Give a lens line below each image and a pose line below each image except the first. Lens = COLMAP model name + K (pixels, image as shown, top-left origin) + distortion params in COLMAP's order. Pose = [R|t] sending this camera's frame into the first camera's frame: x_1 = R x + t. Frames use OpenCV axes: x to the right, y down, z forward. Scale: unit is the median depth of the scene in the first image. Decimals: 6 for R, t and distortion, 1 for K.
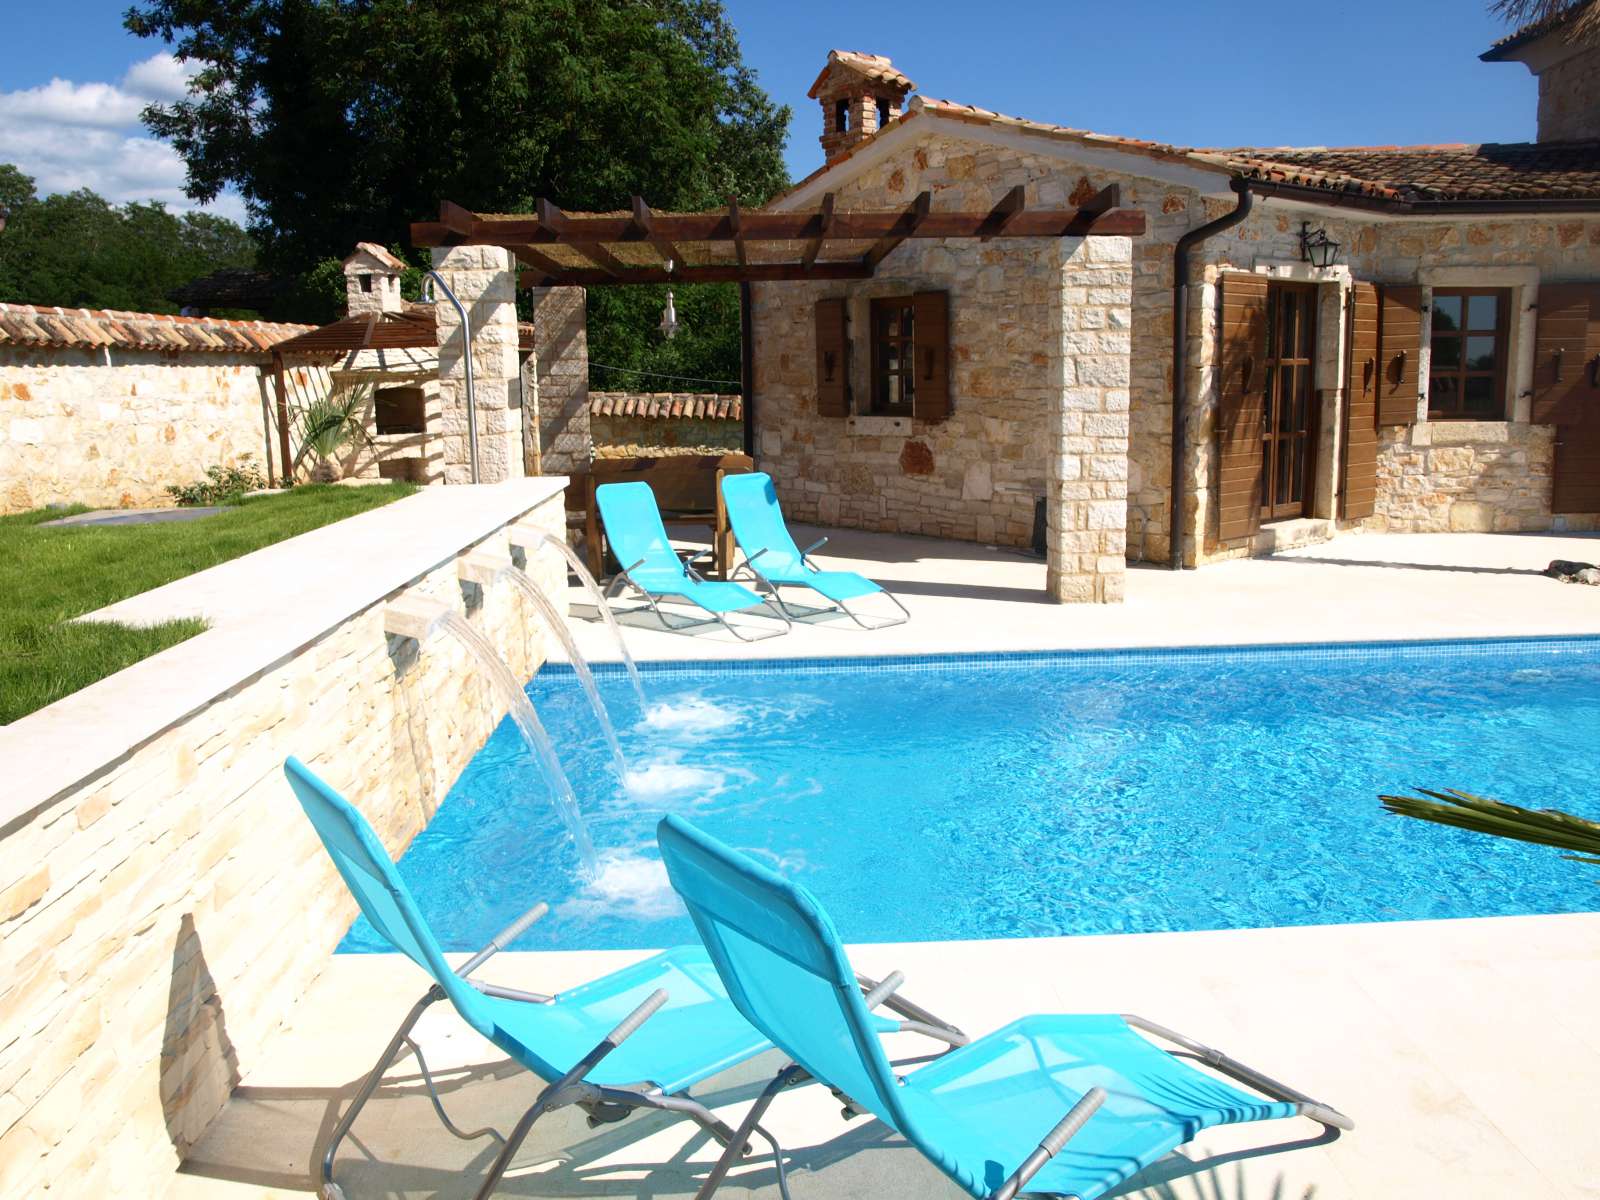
lens RADIAL K [[1321.2, 0, 795.6], [0, 1321.2, 601.4], [0, 0, 1]] dist [-0.070444, 0.046954]
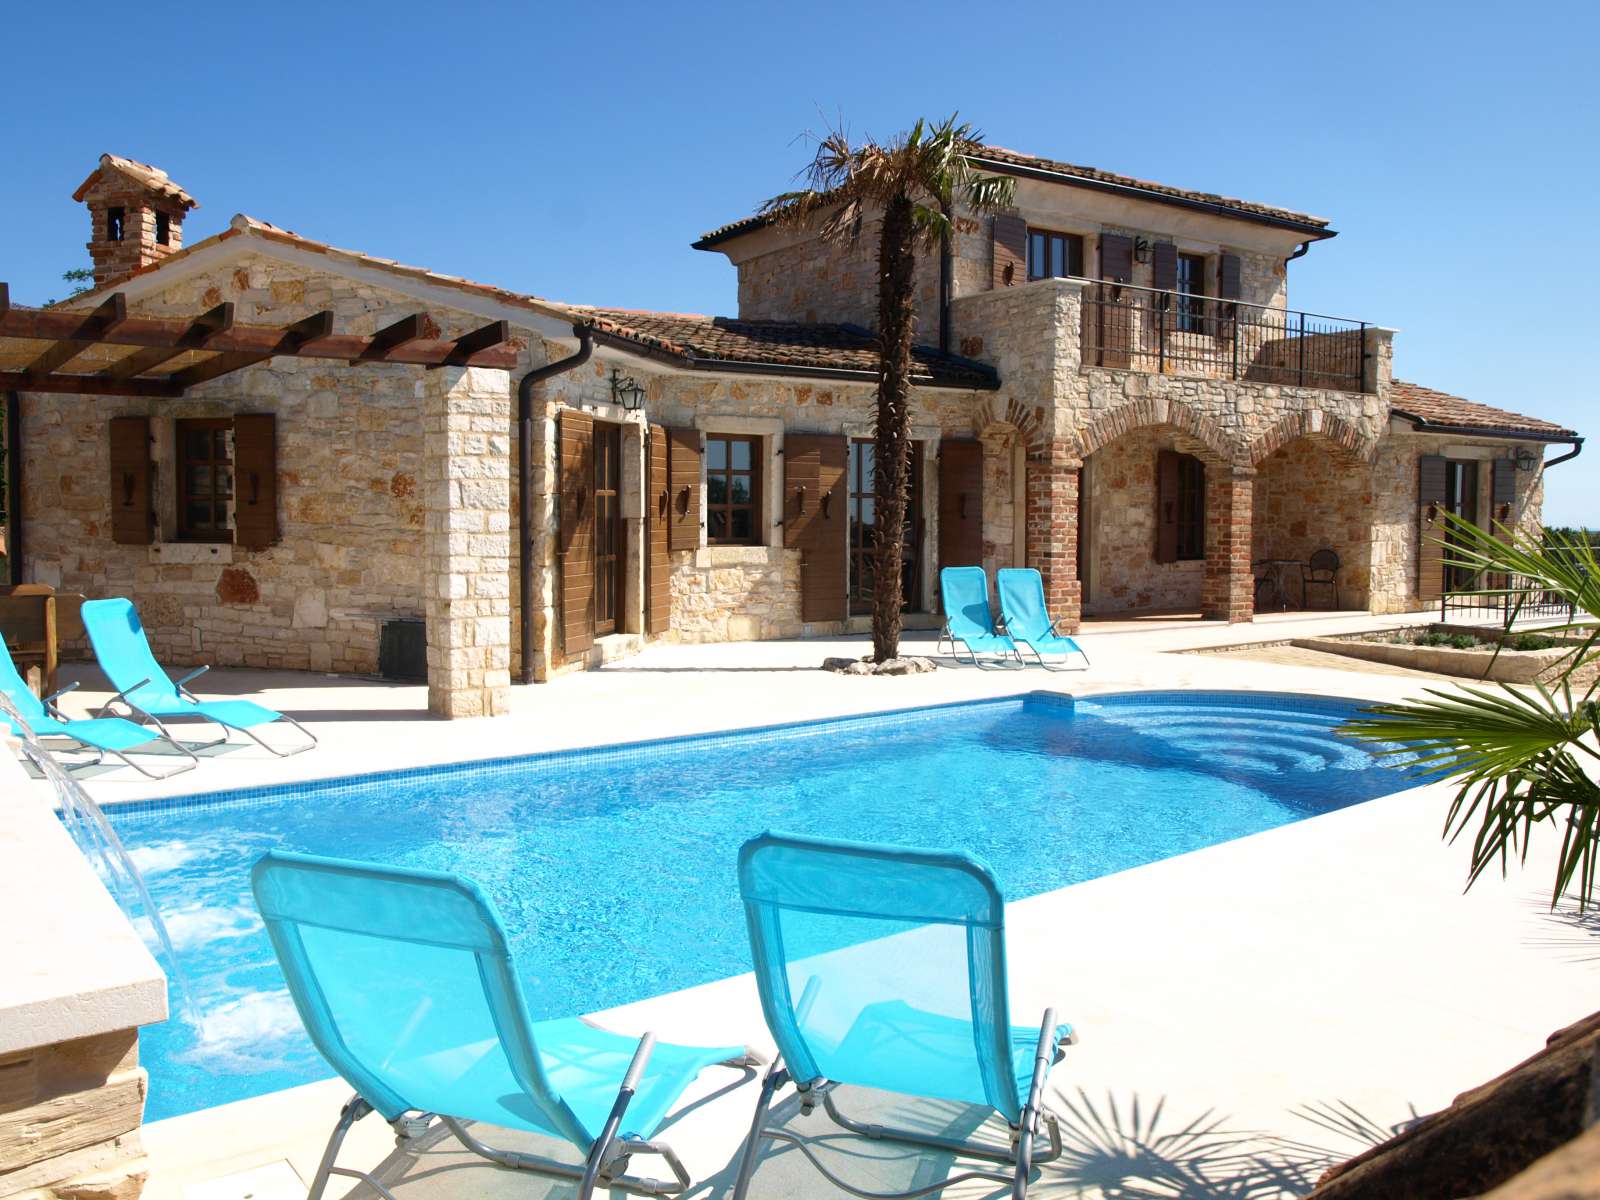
lens RADIAL K [[1321.2, 0, 784.6], [0, 1321.2, 603.9], [0, 0, 1]] dist [-0.070444, 0.046954]
pose [[0.816781, -0.020433, 0.576586, -0.135326], [0.081612, 0.993416, -0.080406, 0.012171], [-0.571146, 0.112730, 0.813071, 0.011684]]
